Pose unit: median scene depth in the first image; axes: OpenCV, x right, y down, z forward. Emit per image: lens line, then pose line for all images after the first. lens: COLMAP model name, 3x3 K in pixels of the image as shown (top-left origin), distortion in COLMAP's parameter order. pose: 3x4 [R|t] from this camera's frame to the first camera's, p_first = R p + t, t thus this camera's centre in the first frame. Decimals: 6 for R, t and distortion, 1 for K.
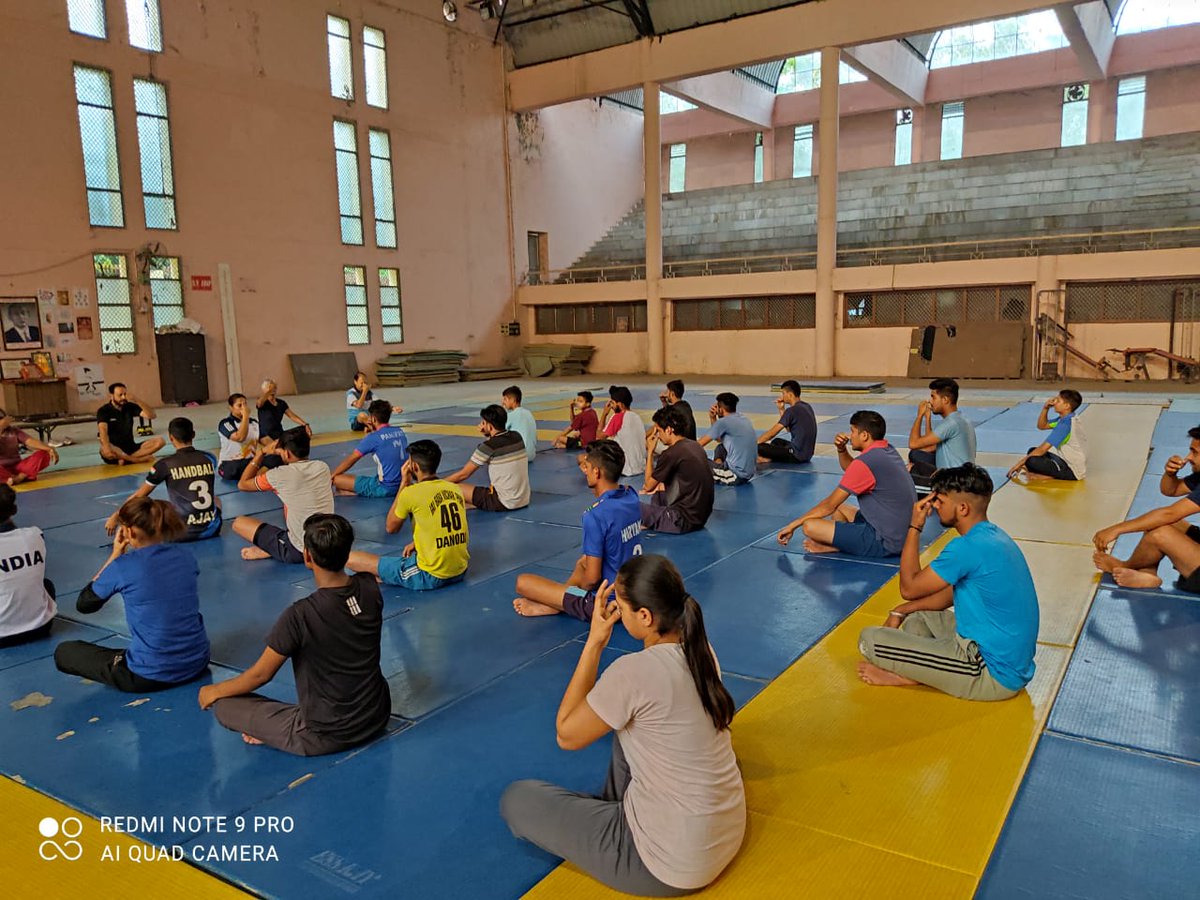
lens RADIAL K [[888.8, 0, 600.0], [0, 888.8, 450.0], [0, 0, 1]] dist [0.092850, -0.091203]
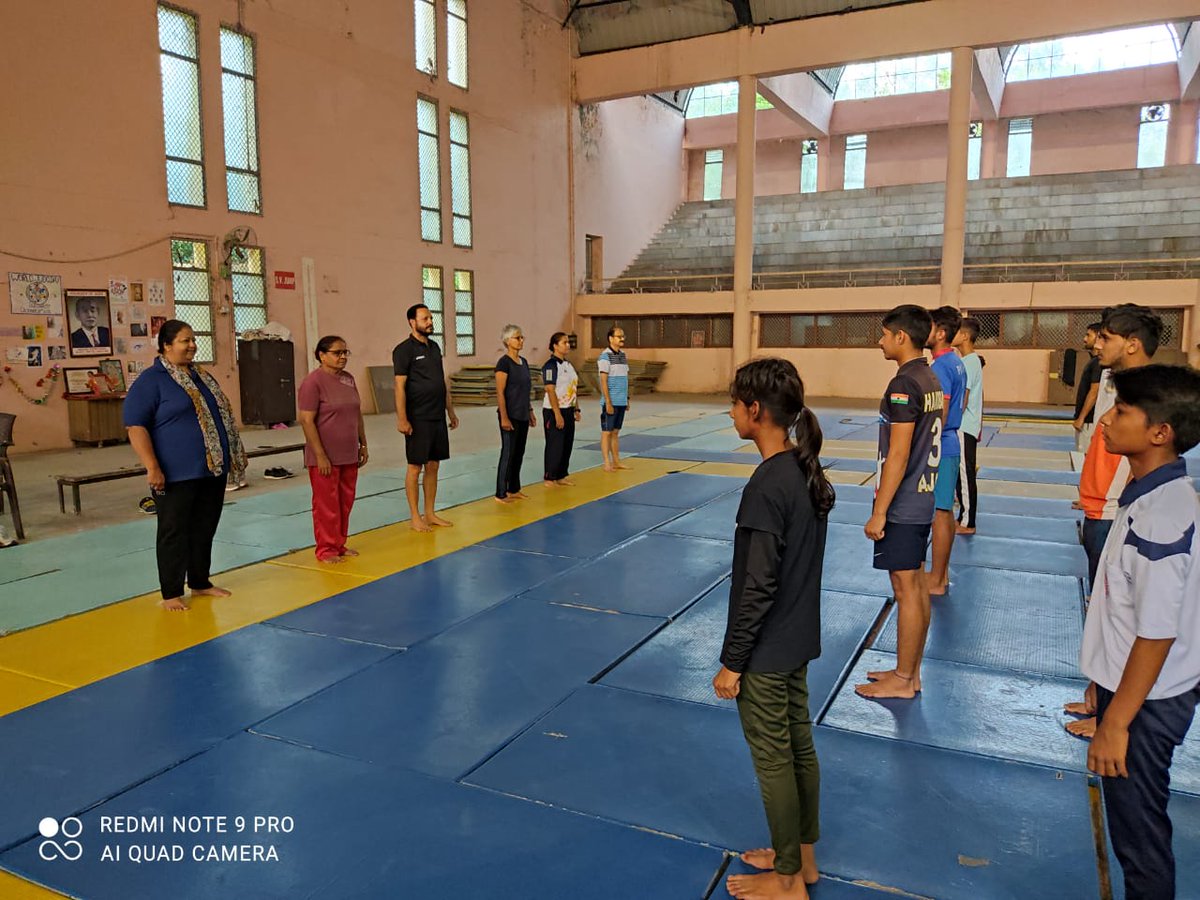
lens RADIAL K [[888.8, 0, 600.0], [0, 888.8, 450.0], [0, 0, 1]] dist [0.092850, -0.091203]
pose [[0.992913, 0.008766, 0.118518, -0.199535], [-0.006995, 0.999858, -0.015351, -0.013728], [-0.118636, 0.014413, 0.992833, 0.114563]]
